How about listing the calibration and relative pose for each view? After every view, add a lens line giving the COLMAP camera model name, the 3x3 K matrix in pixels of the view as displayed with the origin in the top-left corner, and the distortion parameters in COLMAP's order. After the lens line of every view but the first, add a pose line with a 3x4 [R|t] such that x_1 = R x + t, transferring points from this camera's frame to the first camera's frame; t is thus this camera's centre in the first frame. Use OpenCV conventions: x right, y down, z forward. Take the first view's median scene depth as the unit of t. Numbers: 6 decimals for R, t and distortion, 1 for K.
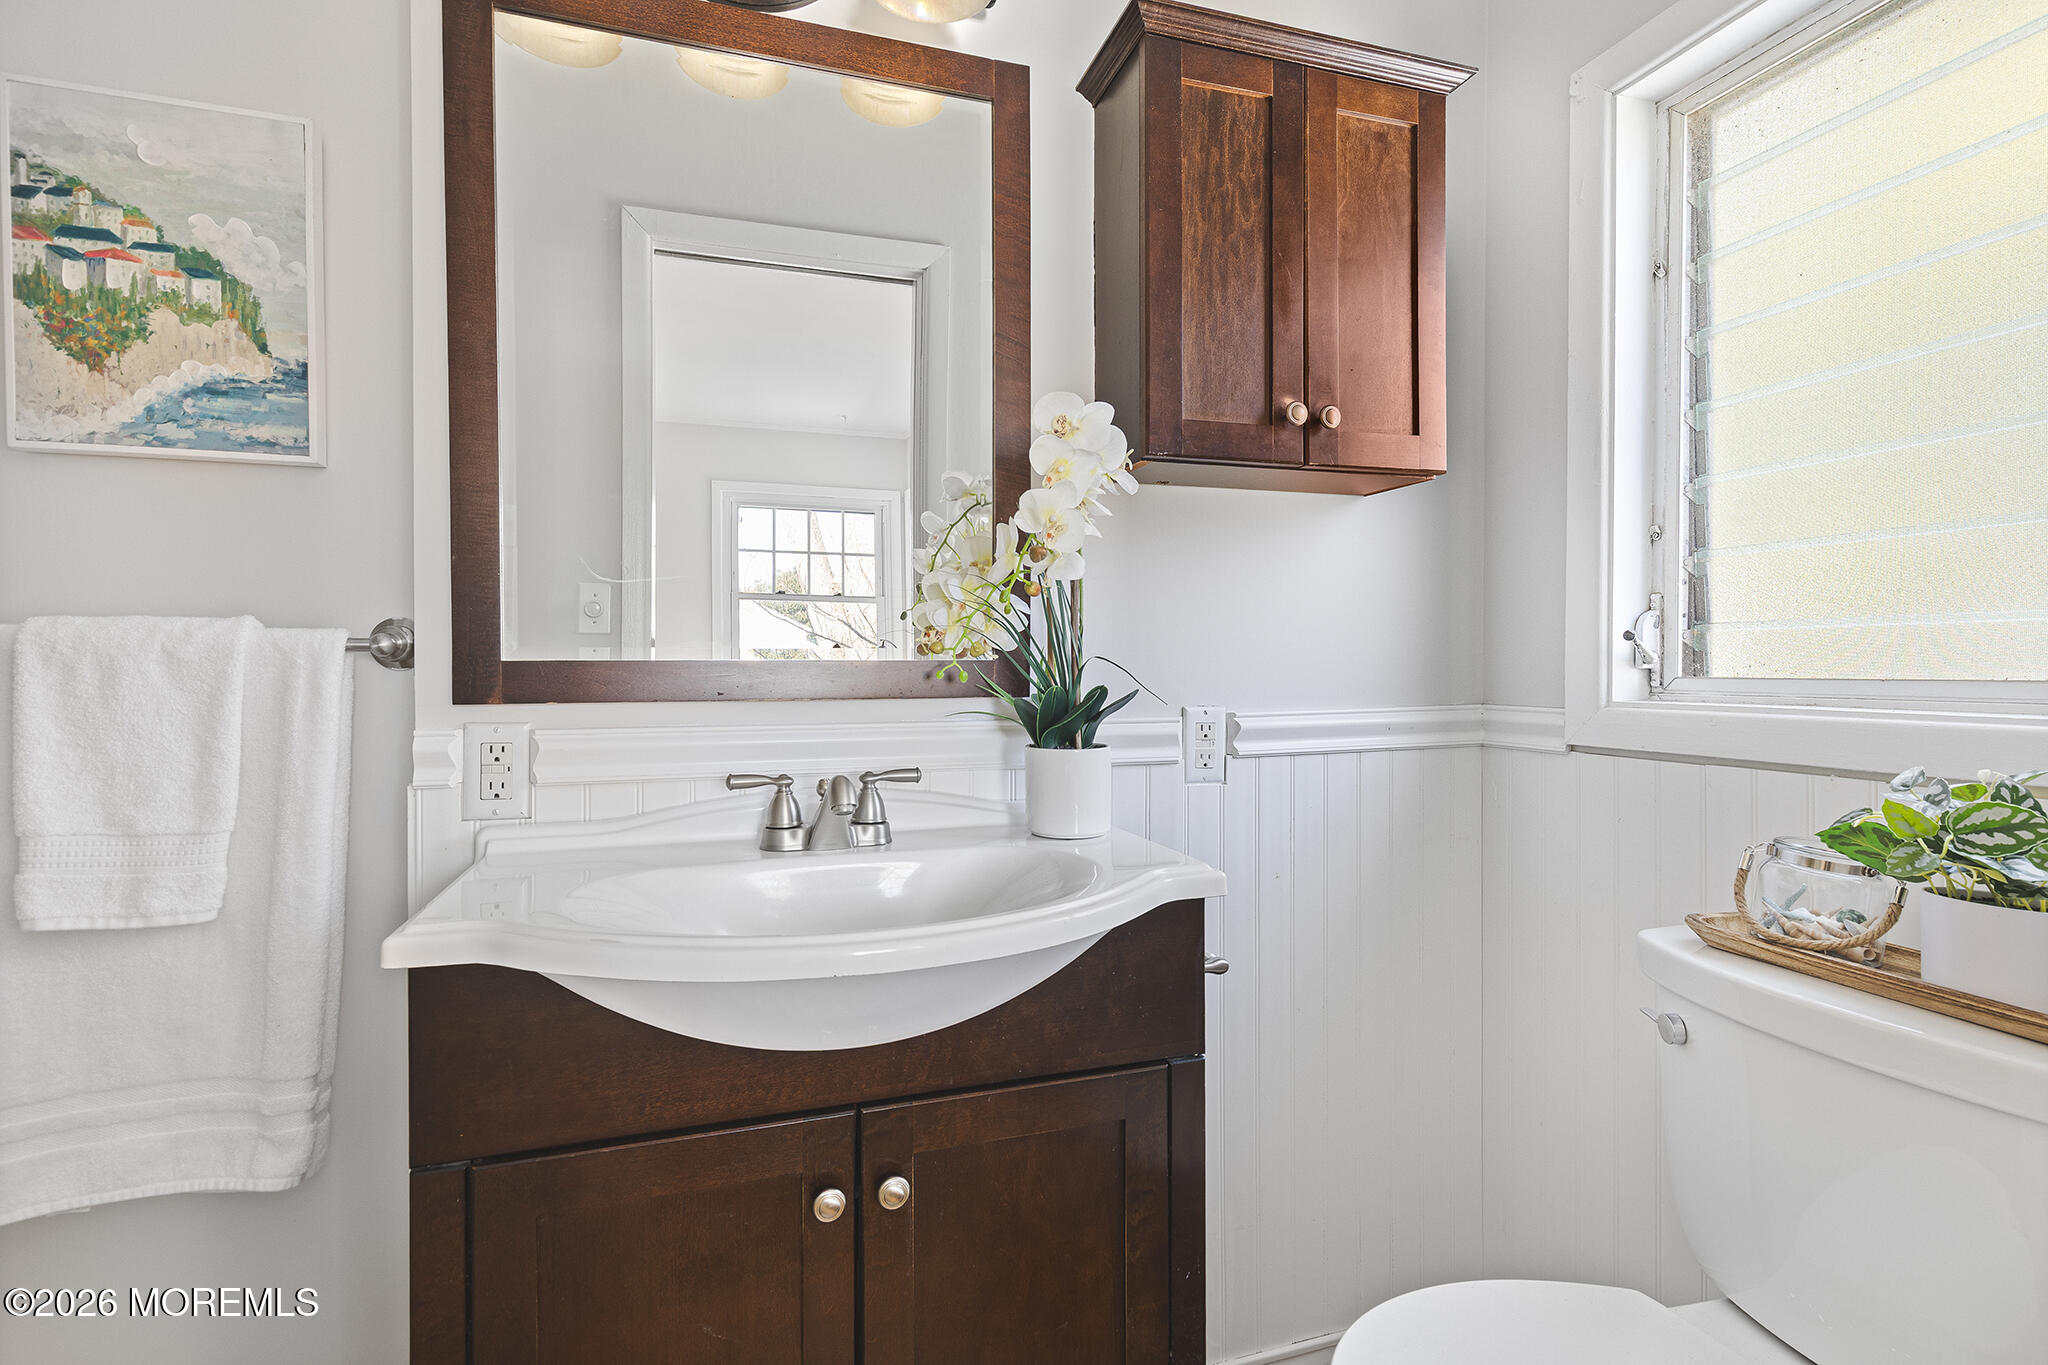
lens RADIAL K [[936.2, 0, 1021.3], [0, 936.2, 673.2], [0, 0, 1]] dist [0.000887, -0.000001]
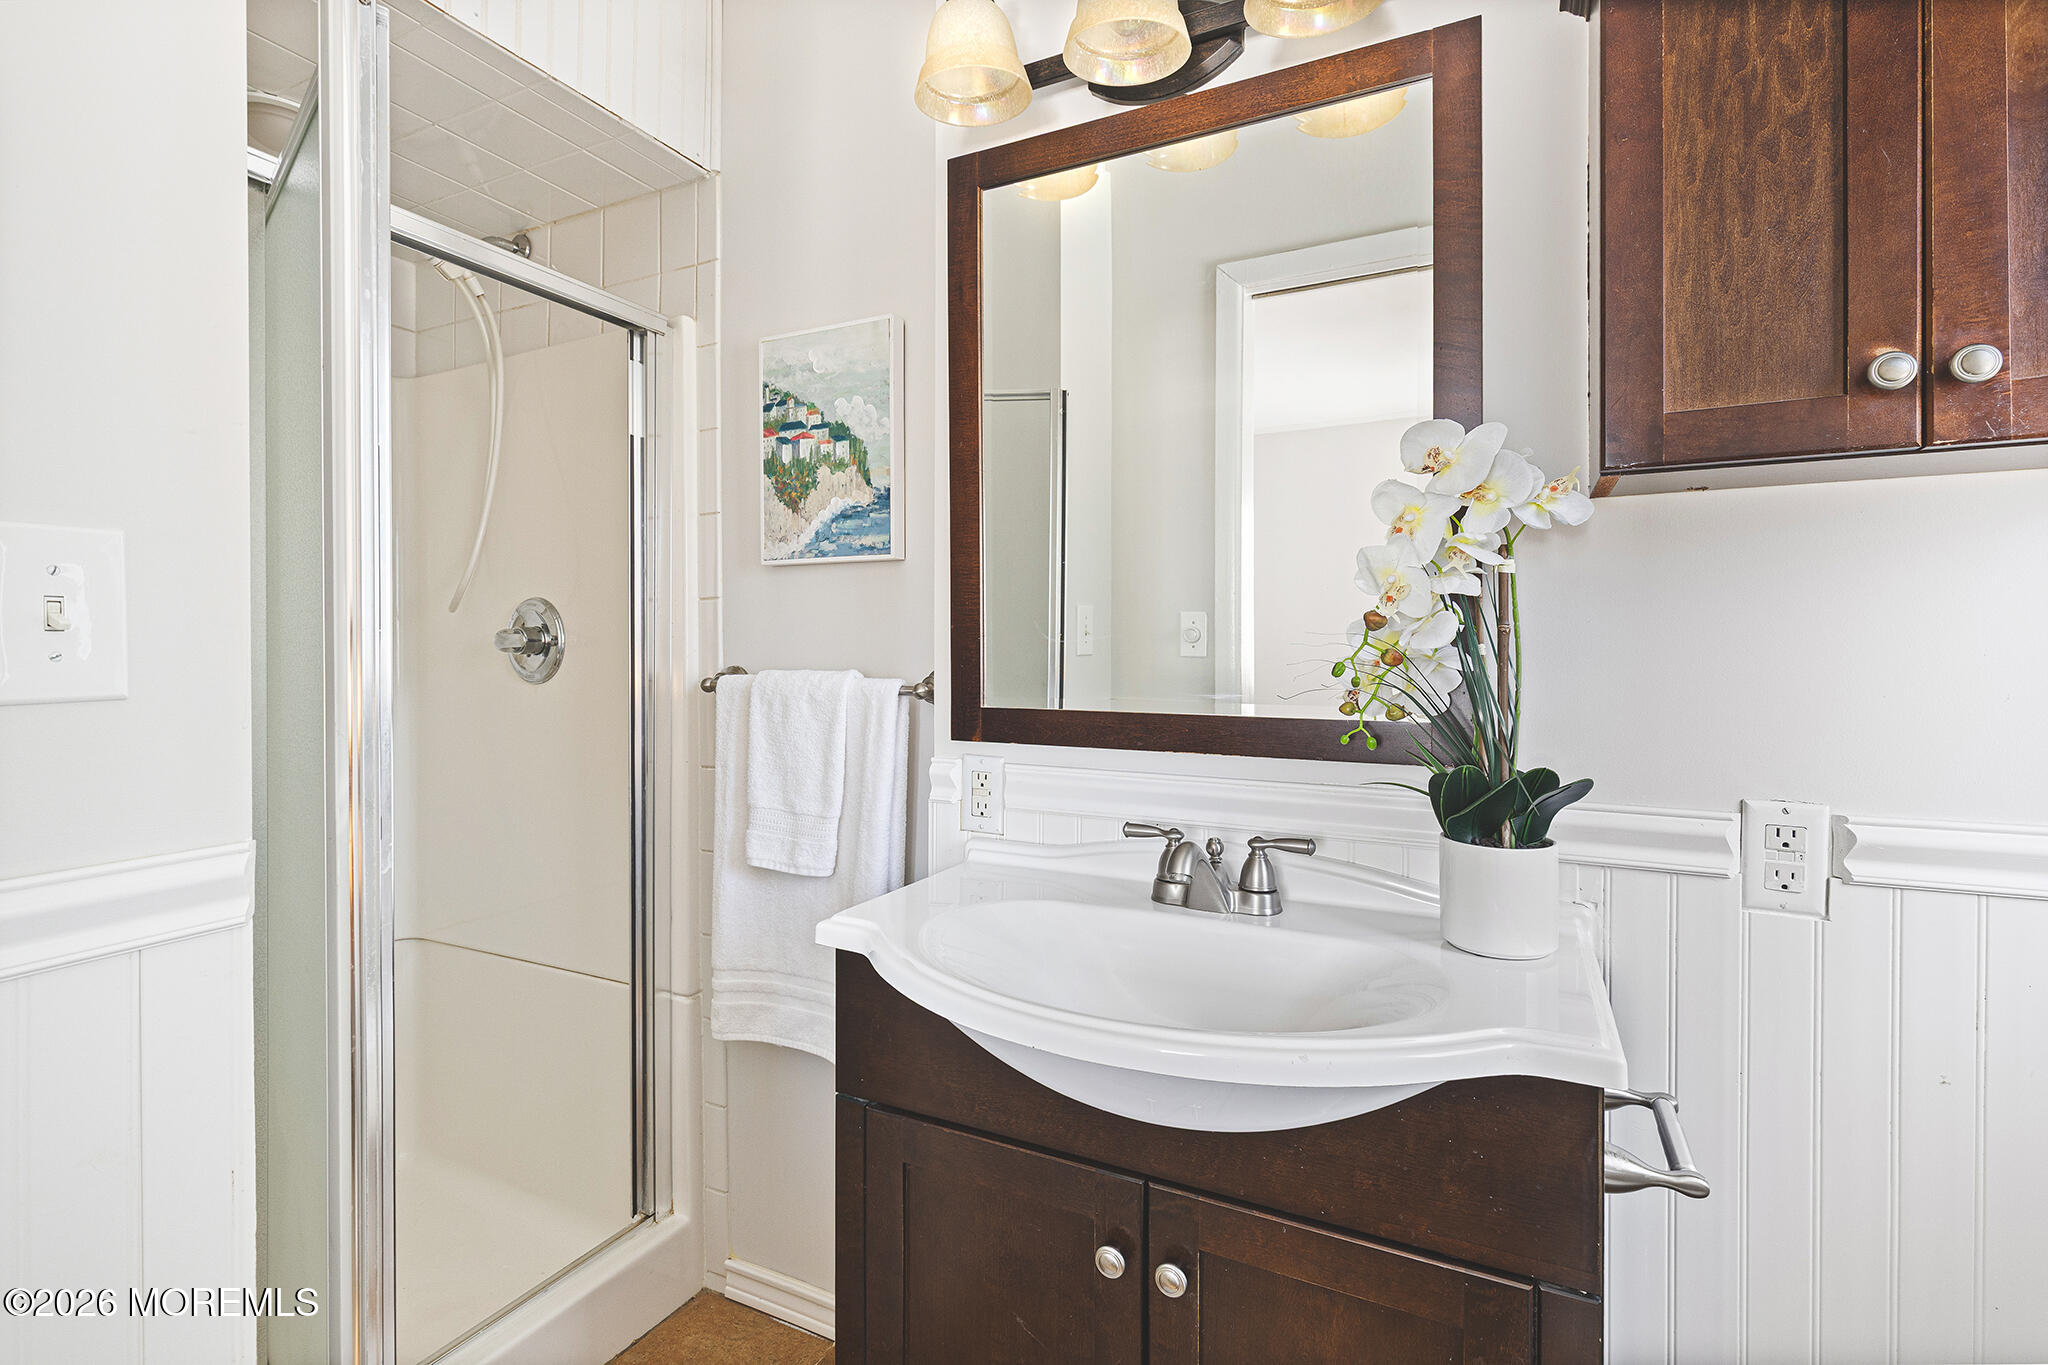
lens RADIAL K [[936.2, 0, 1040.3], [0, 936.2, 649.9], [0, 0, 1]] dist [0.000887, -0.000001]
pose [[0.714022, 0.008637, -0.700070, 0.377345], [-0.014175, 0.999897, -0.002121, -0.088618], [0.699980, 0.011438, 0.714071, 0.160069]]
